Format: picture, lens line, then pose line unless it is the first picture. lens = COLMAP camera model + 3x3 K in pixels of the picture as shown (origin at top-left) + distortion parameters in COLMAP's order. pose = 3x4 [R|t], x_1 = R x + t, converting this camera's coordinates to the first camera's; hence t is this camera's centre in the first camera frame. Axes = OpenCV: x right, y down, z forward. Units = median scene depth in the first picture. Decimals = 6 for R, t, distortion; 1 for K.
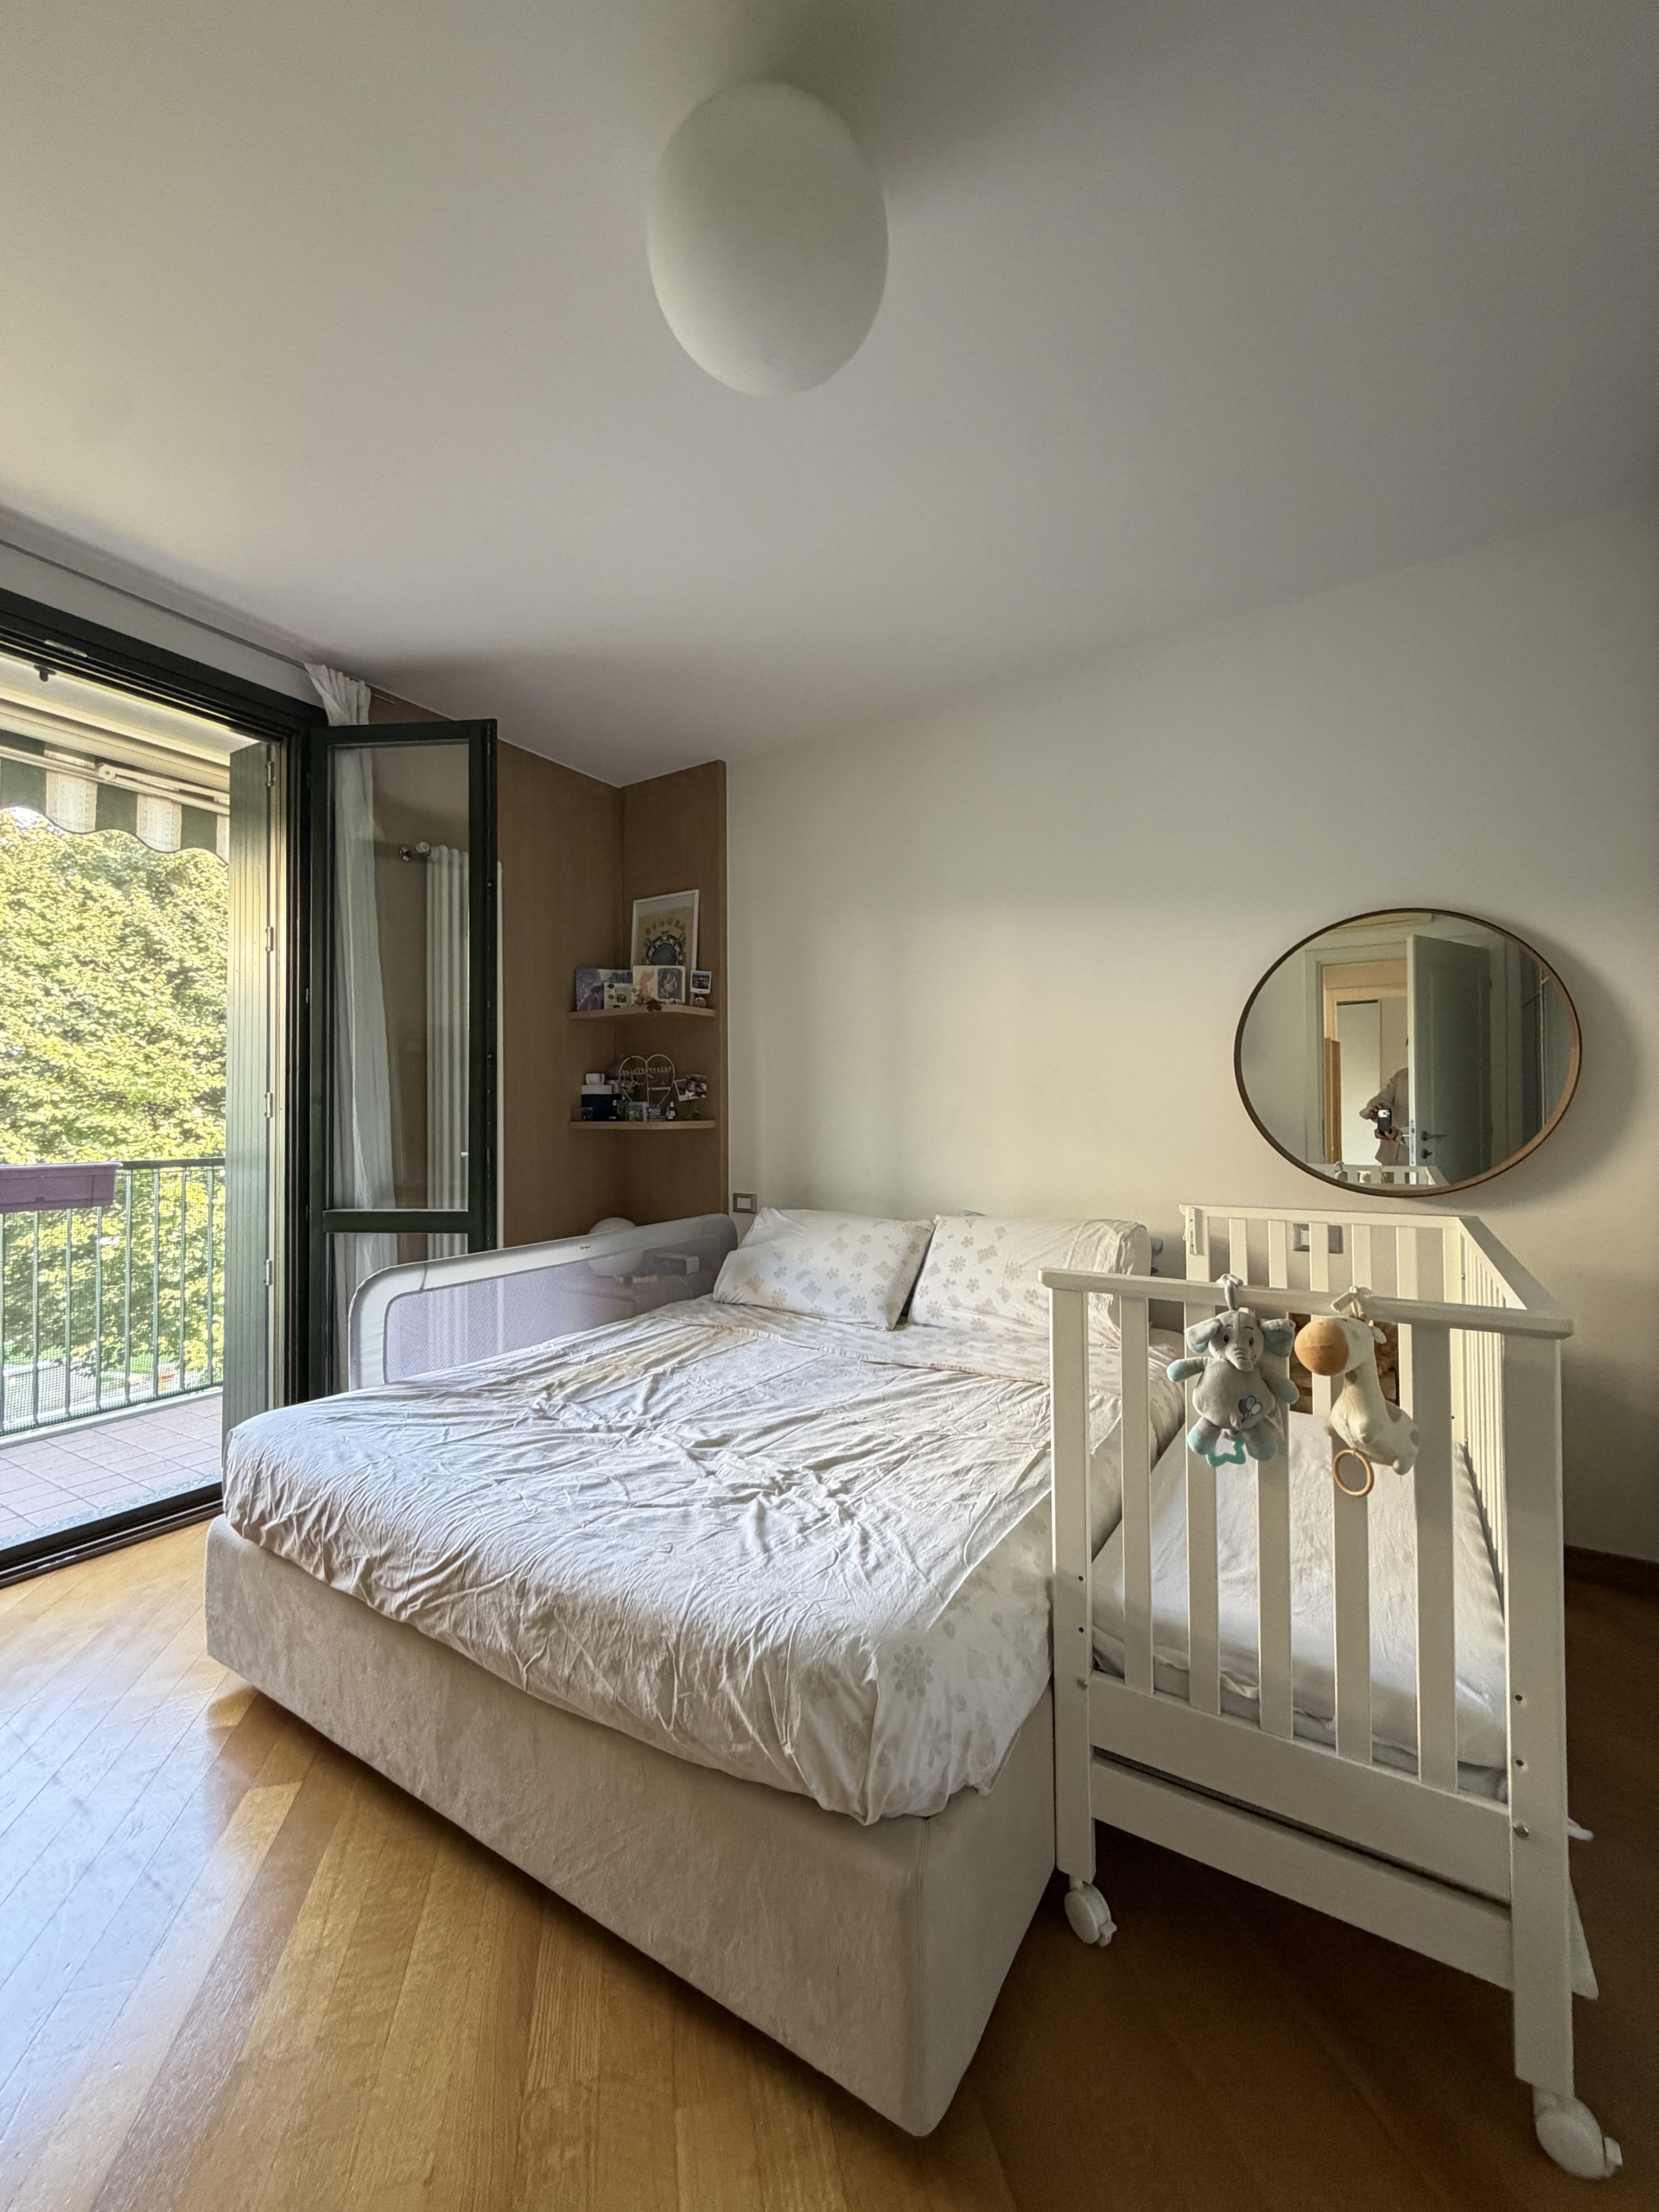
lens RADIAL K [[885.1, 0, 829.5], [0, 885.1, 1106.0], [0, 0, 1]] dist [-0.000173, 0.000237]
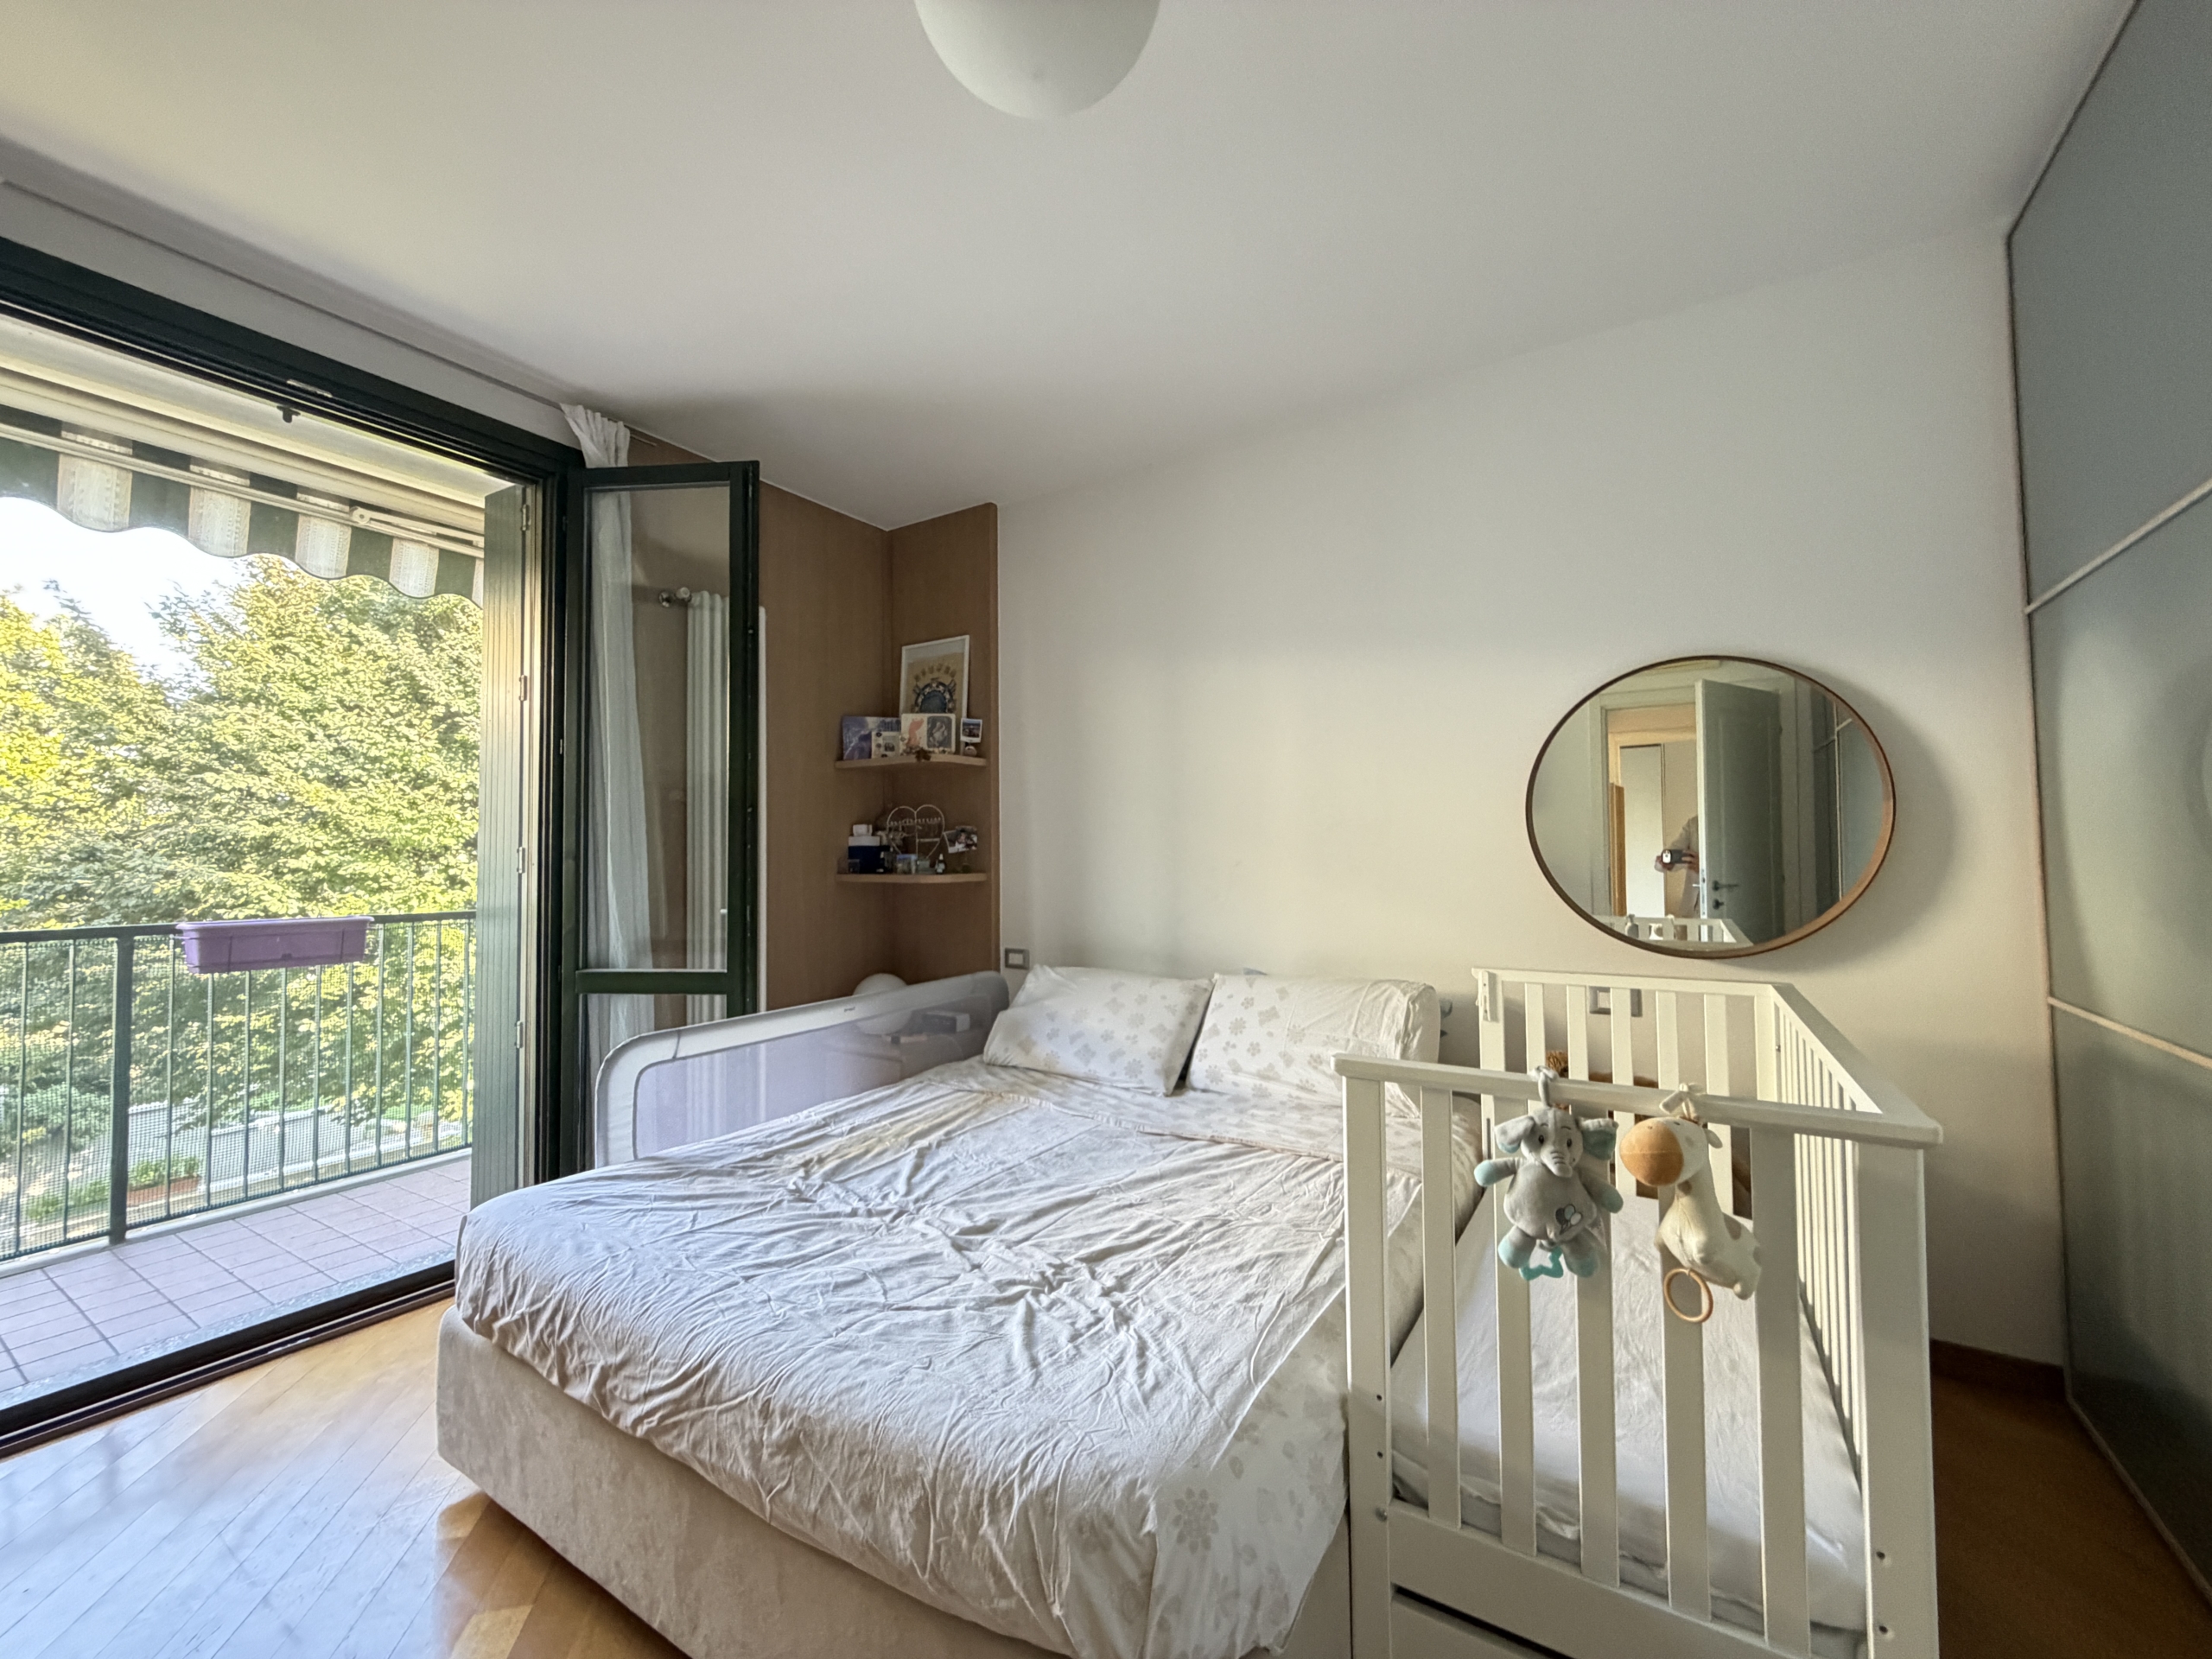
lens RADIAL K [[888.1, 0, 1104.8], [0, 888.1, 835.6], [0, 0, 1]] dist [0.001141, -0.000014]
pose [[0.999999, -0.001404, -0.000139, 0.001388], [0.001402, 0.999909, -0.013429, -0.019806], [0.000158, 0.013428, 0.999910, 0.048559]]
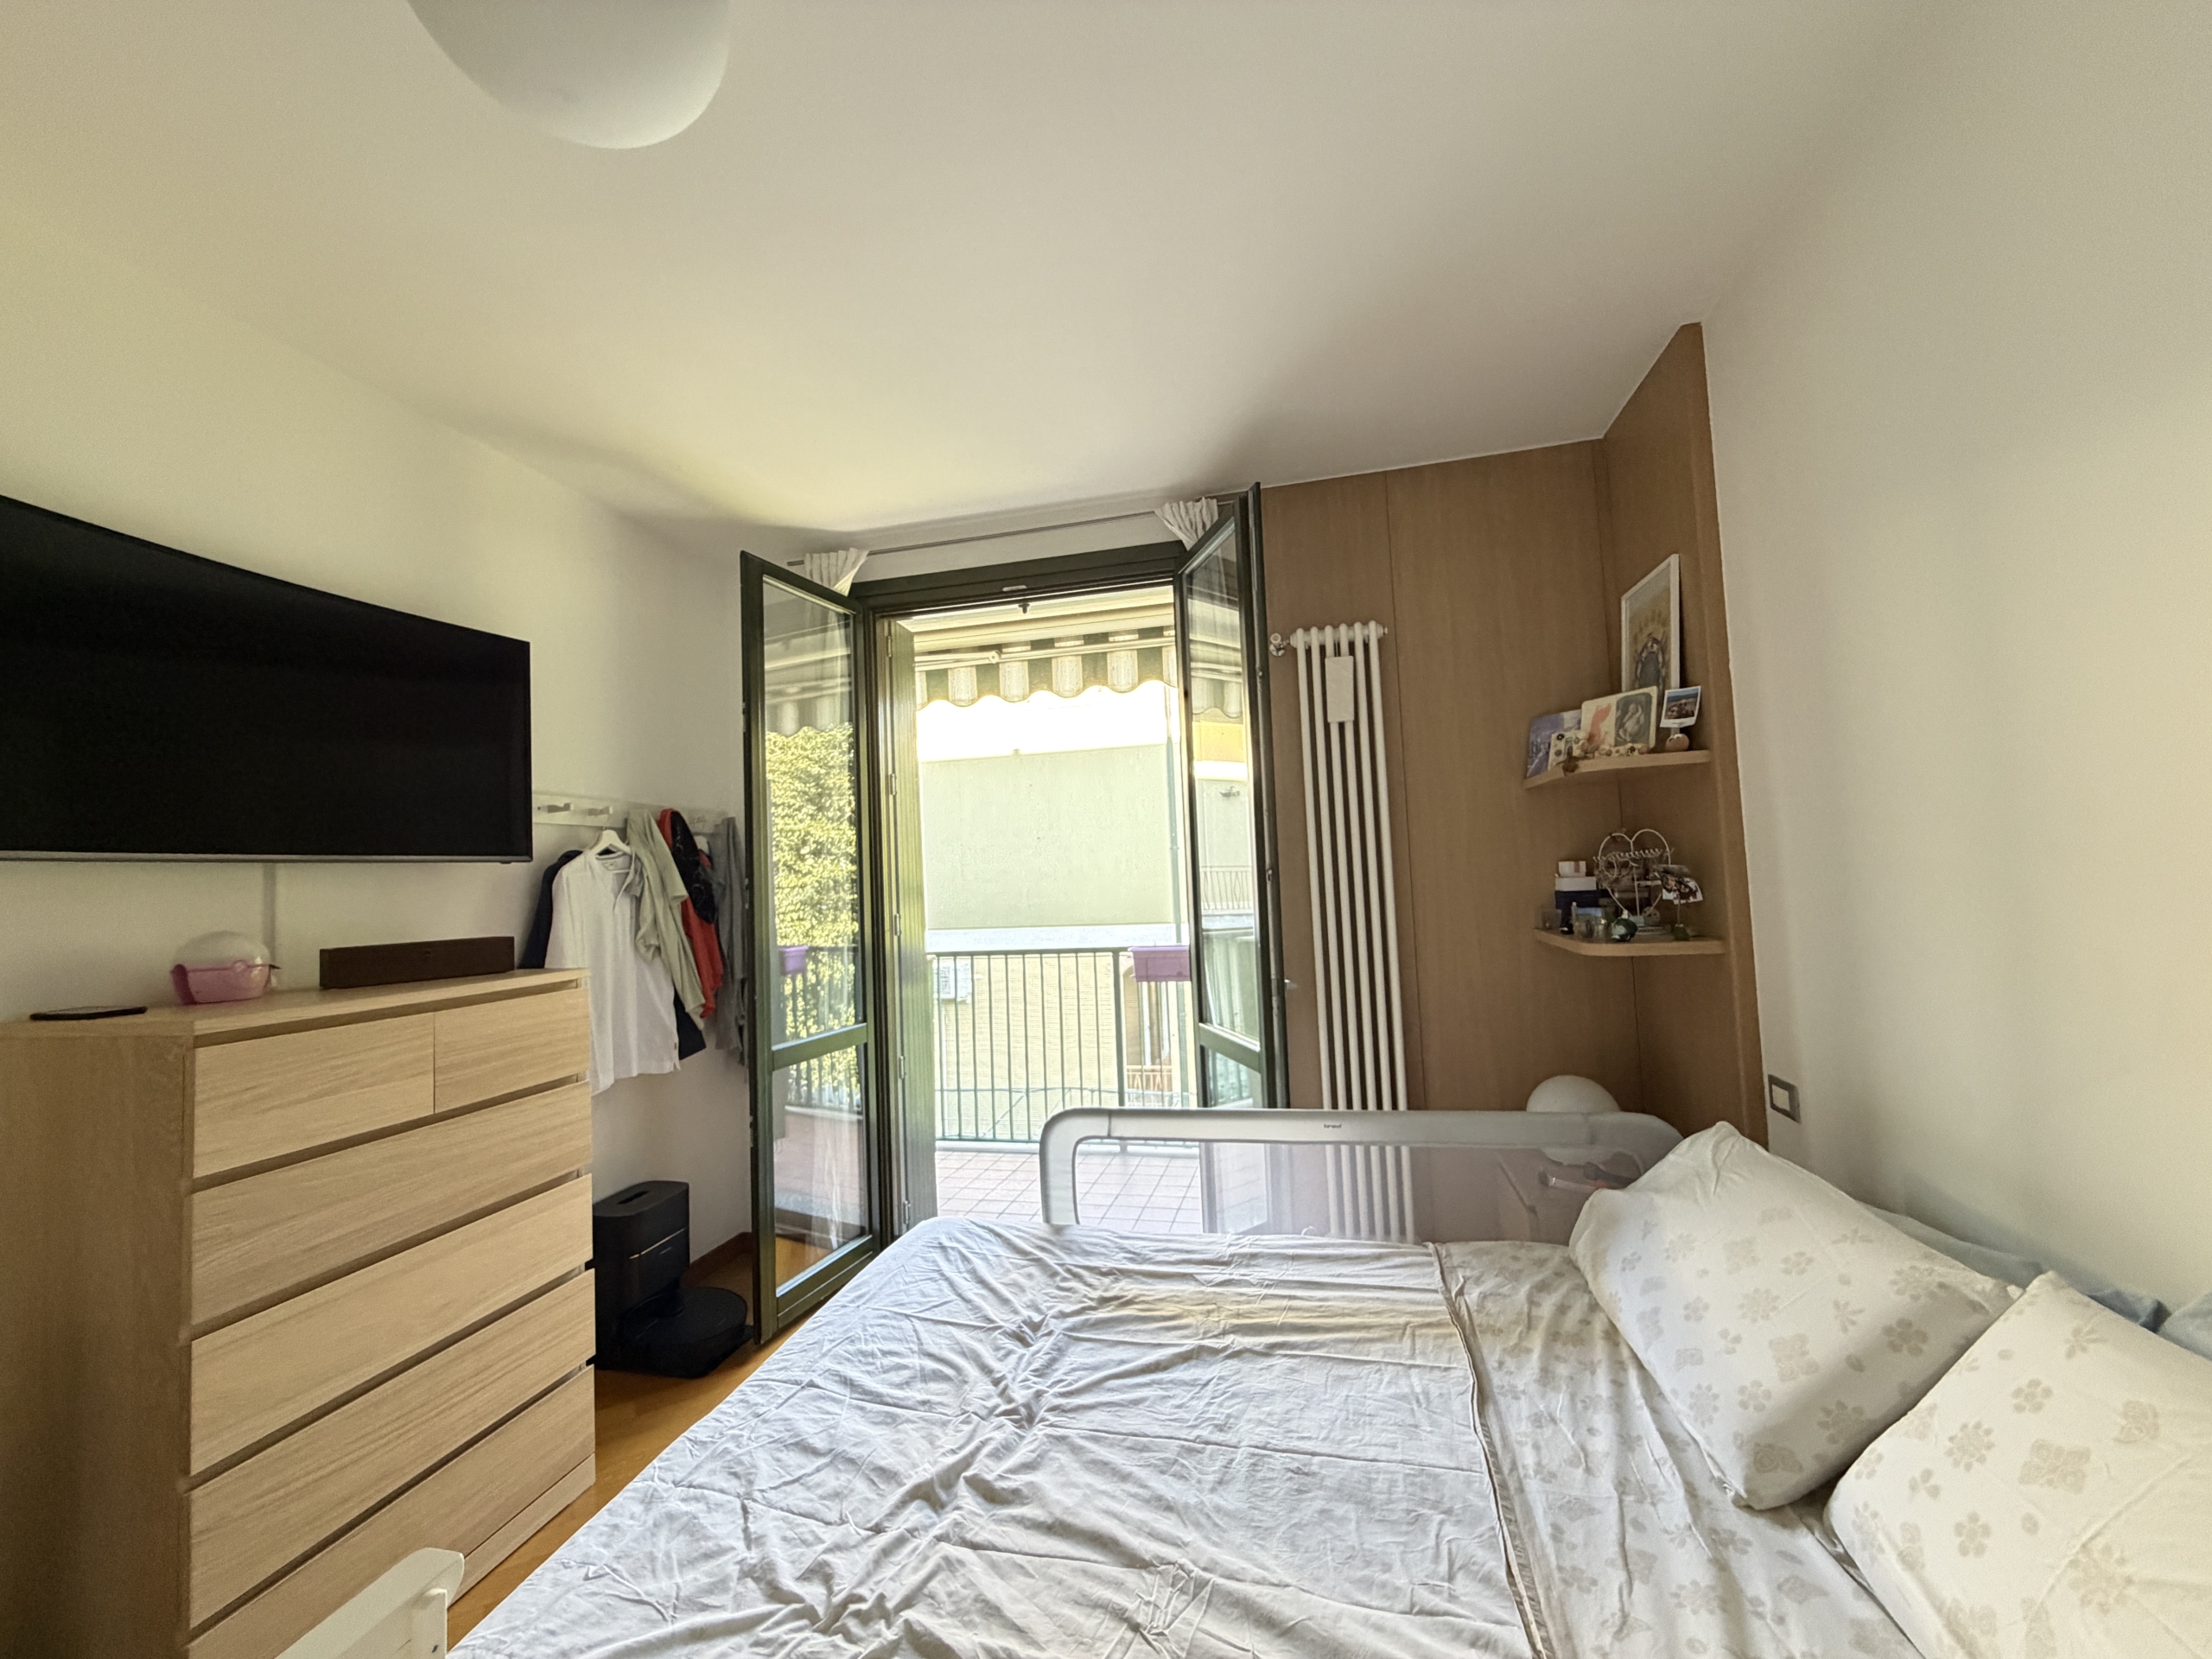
lens RADIAL K [[885.1, 0, 1099.8], [0, 885.1, 833.7], [0, 0, 1]] dist [-0.000173, 0.000237]
pose [[0.322627, -0.053300, -0.945024, 0.509210], [0.052632, 0.997879, -0.038312, -0.092954], [0.945062, -0.037378, 0.324748, 0.760208]]
